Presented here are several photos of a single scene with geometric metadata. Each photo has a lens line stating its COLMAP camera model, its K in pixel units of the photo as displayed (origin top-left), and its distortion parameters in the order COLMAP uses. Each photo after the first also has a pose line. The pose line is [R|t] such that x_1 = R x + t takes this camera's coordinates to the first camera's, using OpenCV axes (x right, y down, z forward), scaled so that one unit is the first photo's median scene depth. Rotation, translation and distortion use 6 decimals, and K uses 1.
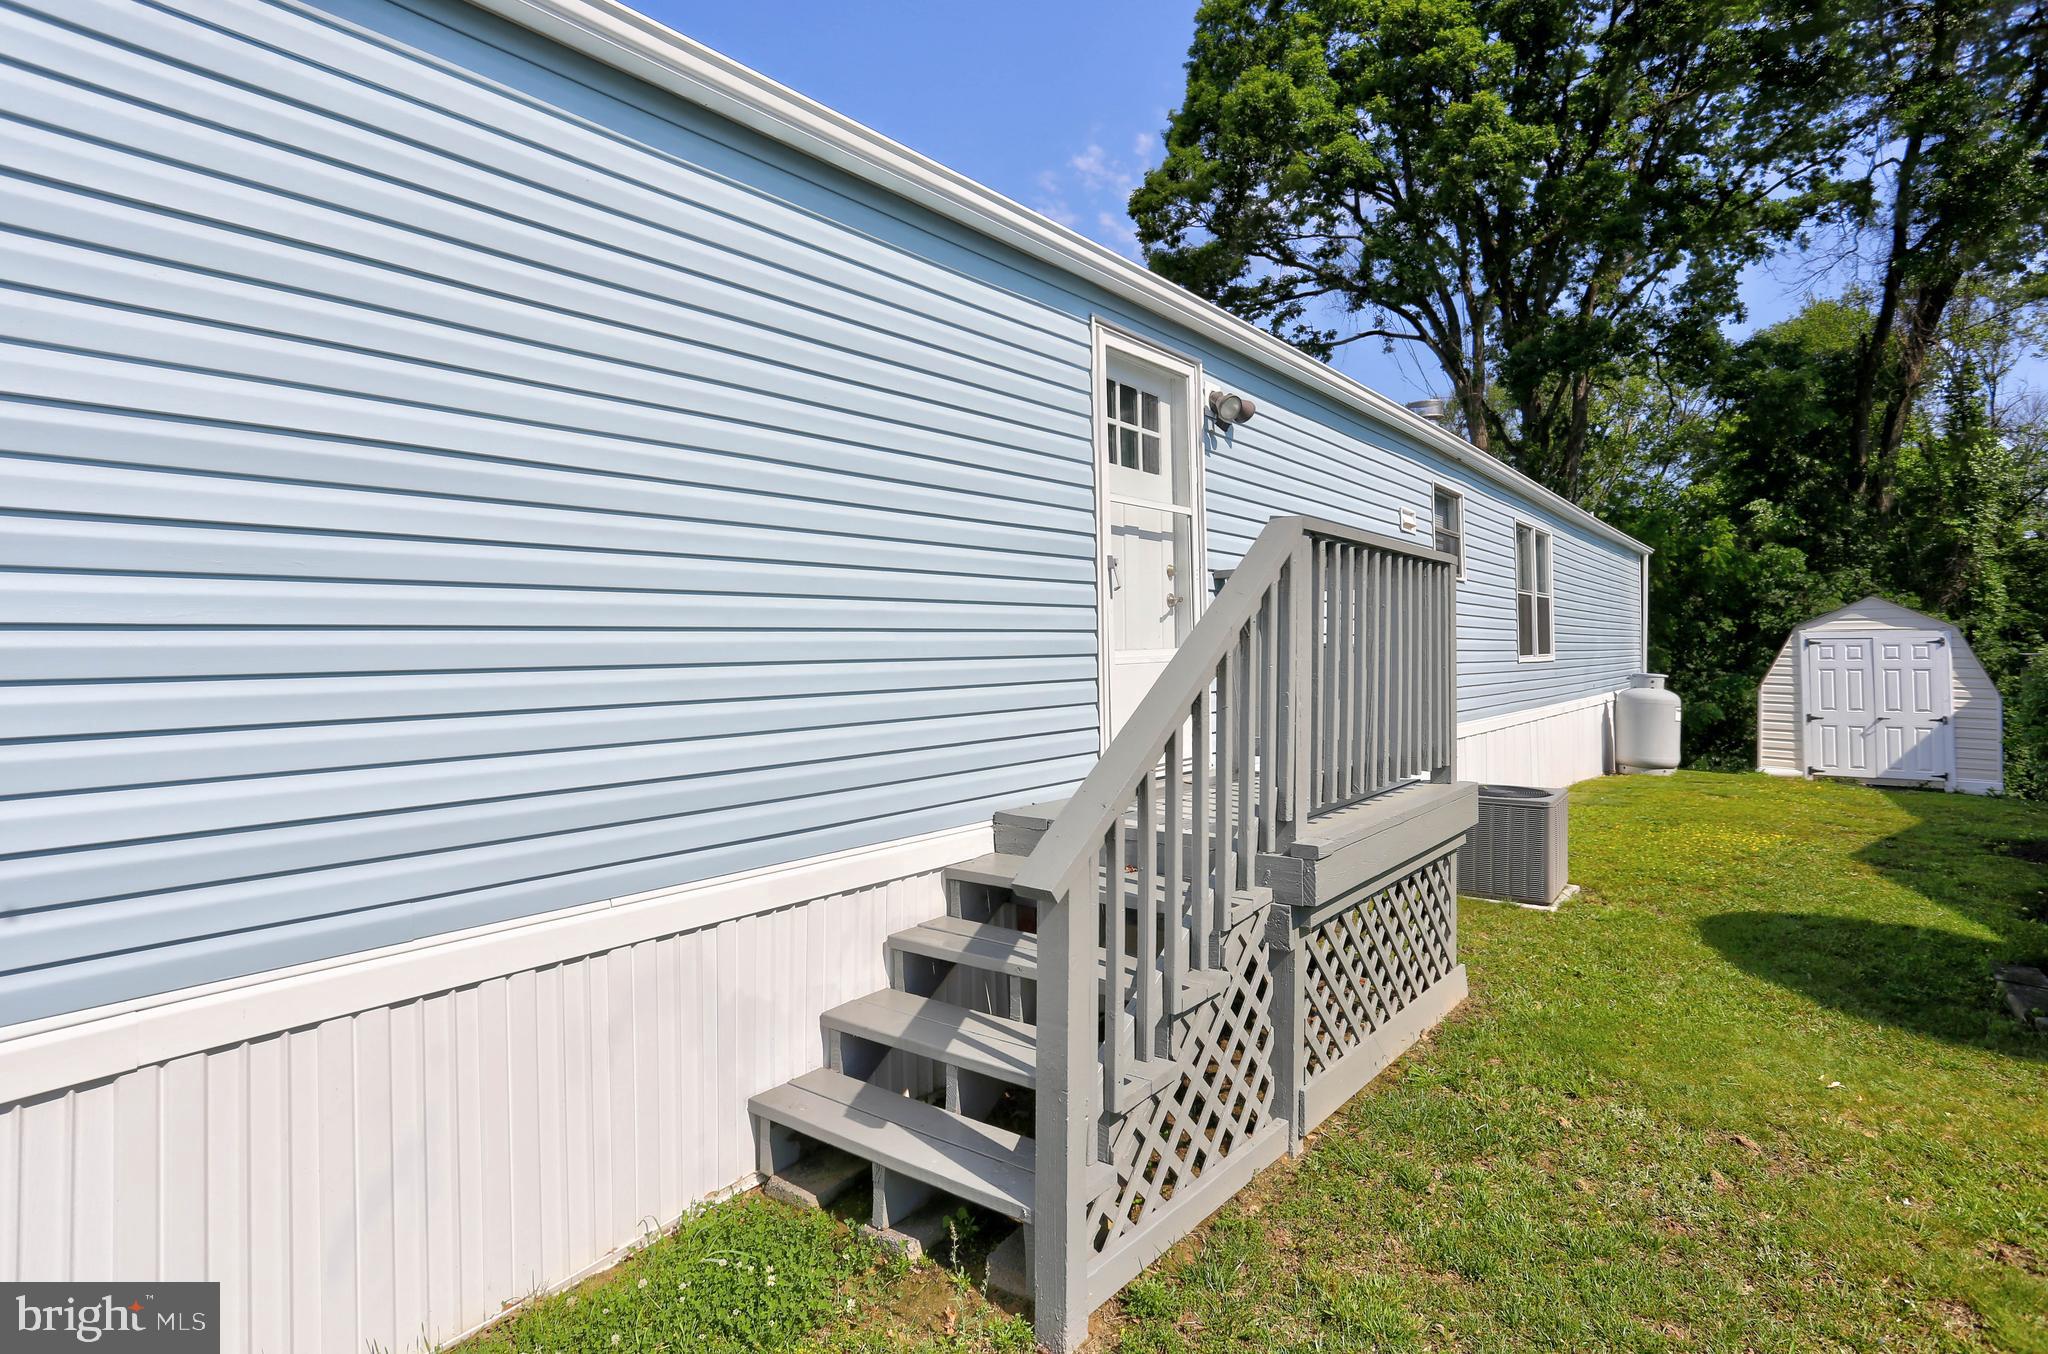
lens RADIAL K [[1019.3, 0, 1069.2], [0, 1019.3, 645.5], [0, 0, 1]] dist [-0.039112, 0.009226]
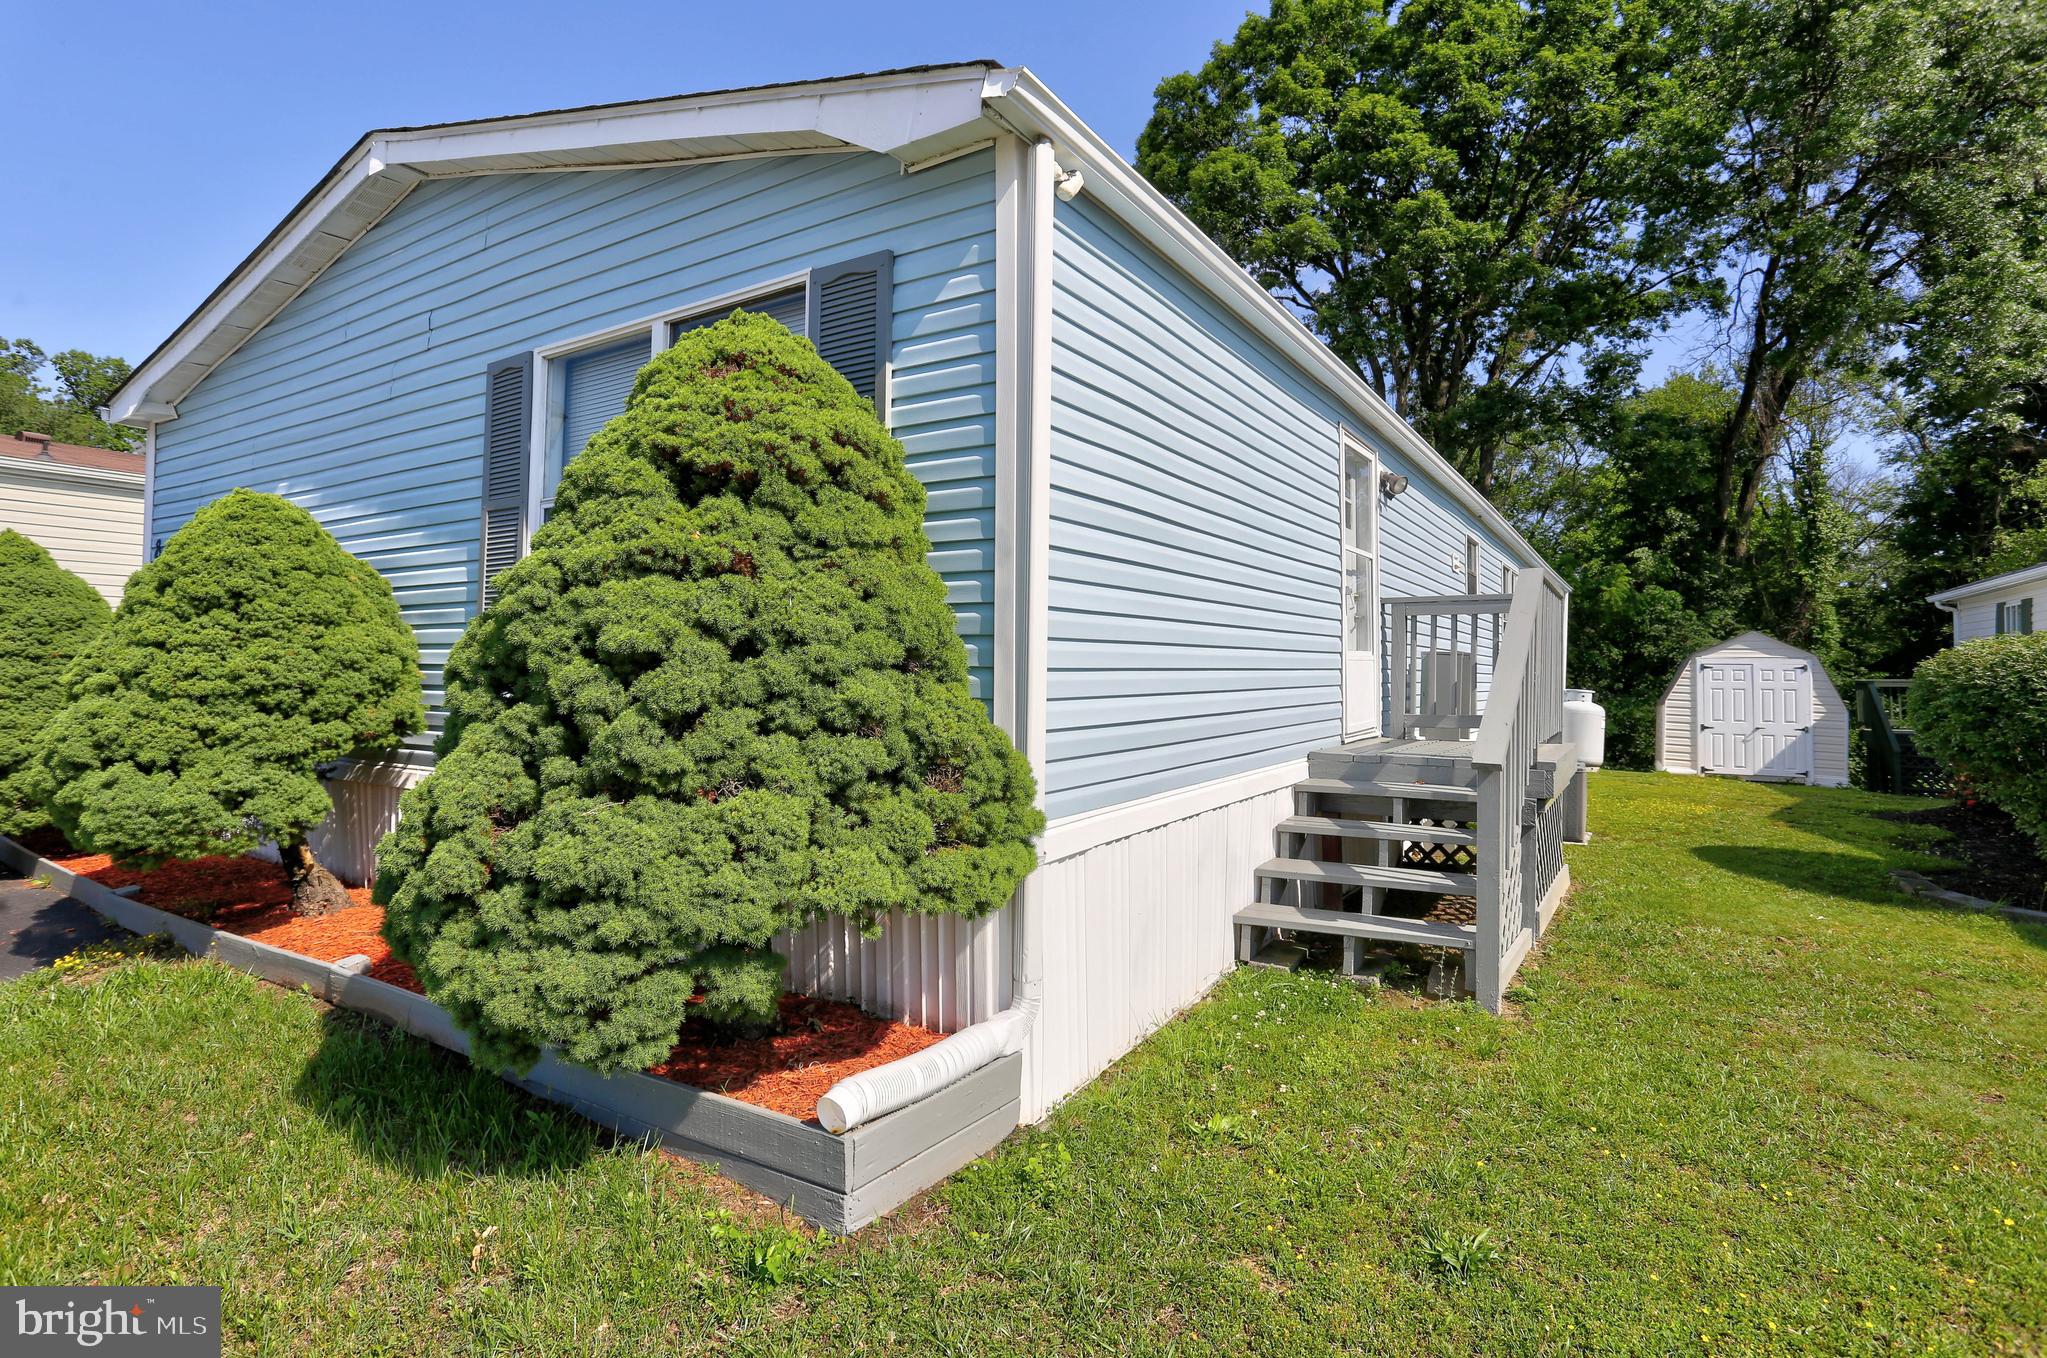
lens RADIAL K [[1018.8, 0, 1026.3], [0, 1018.8, 663.7], [0, 0, 1]] dist [-0.039112, 0.009226]
pose [[0.995243, 0.020219, 0.095299, -0.159929], [-0.019858, 0.999792, -0.004736, 0.011647], [-0.095375, 0.002821, 0.995437, -0.118666]]
